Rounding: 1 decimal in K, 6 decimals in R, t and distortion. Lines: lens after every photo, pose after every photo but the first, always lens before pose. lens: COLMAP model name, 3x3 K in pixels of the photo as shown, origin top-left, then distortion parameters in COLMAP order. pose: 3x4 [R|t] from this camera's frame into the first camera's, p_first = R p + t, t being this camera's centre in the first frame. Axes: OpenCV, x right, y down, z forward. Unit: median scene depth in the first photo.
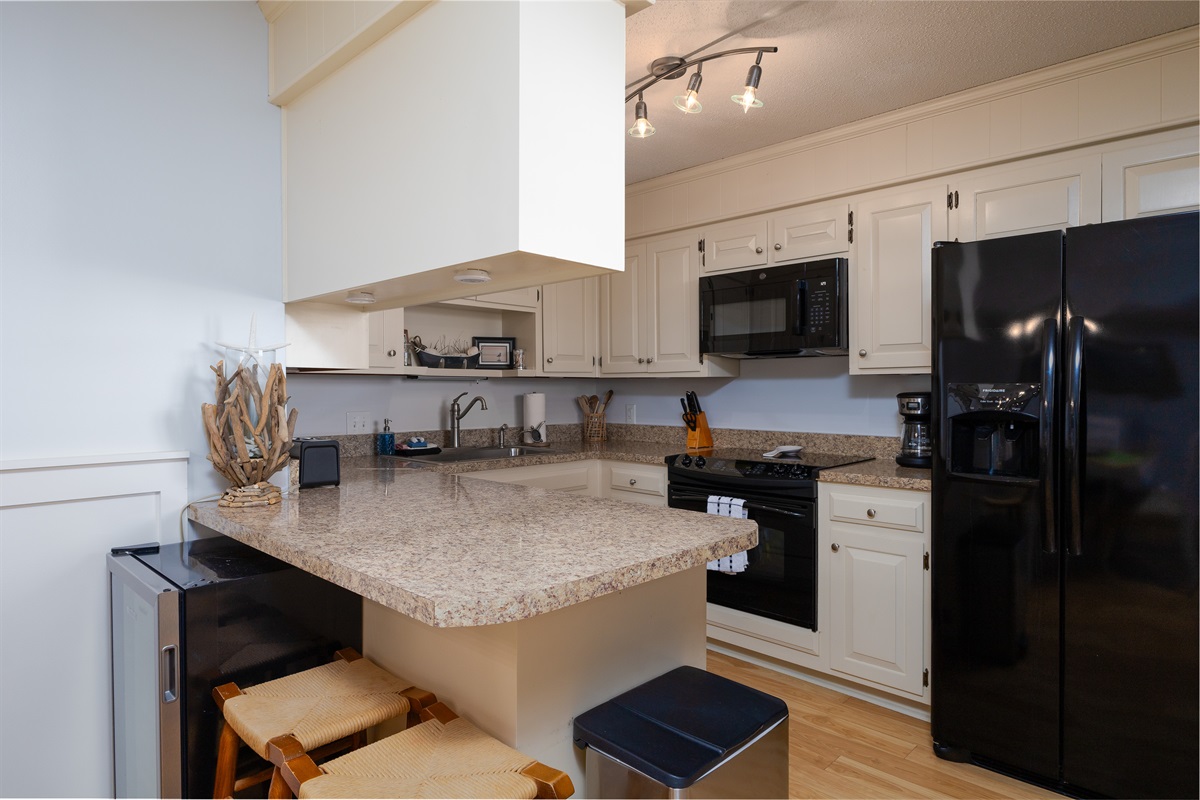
lens RADIAL K [[663.7, 0, 600.0], [0, 663.7, 400.0], [0, 0, 1]] dist [-0.004400, -0.001070]
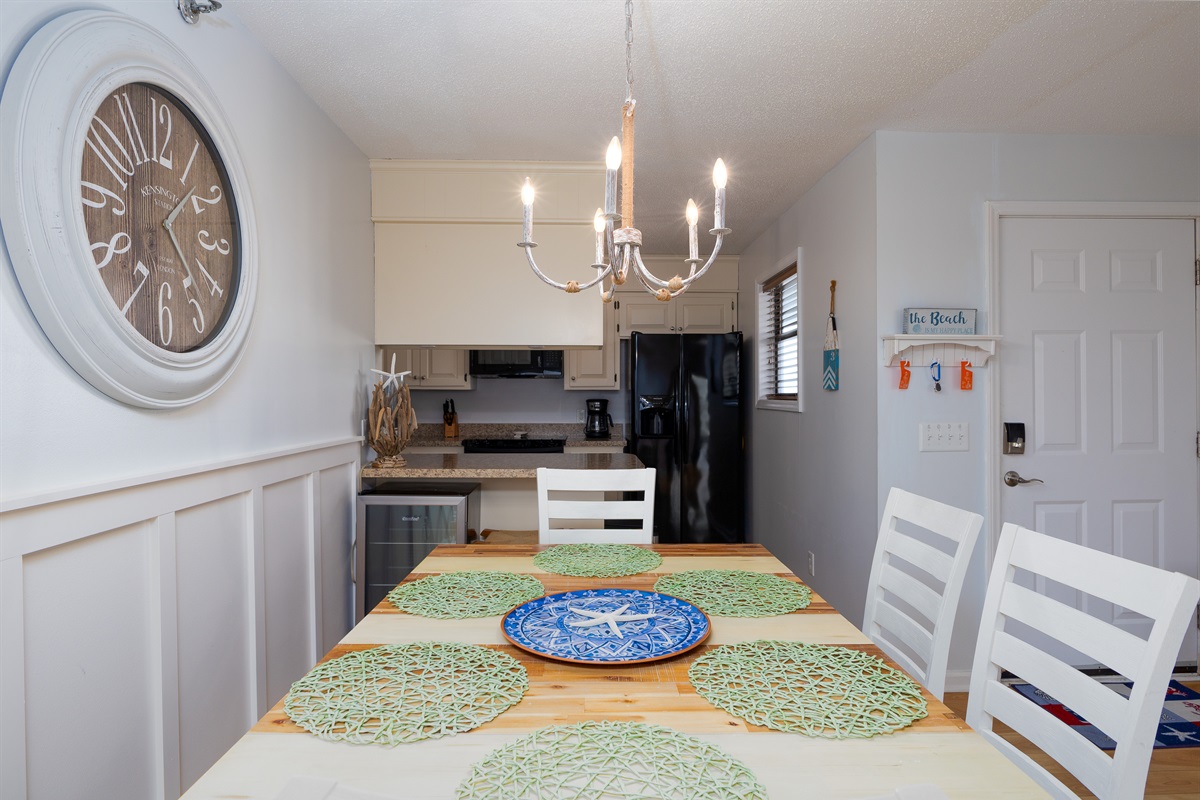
lens RADIAL K [[663.7, 0, 600.0], [0, 663.7, 400.0], [0, 0, 1]] dist [-0.004400, -0.001070]
pose [[0.700303, -0.001440, 0.713844, -0.728662], [0.007951, 0.999952, -0.005783, 0.001012], [-0.713801, 0.009726, 0.700281, -0.302555]]
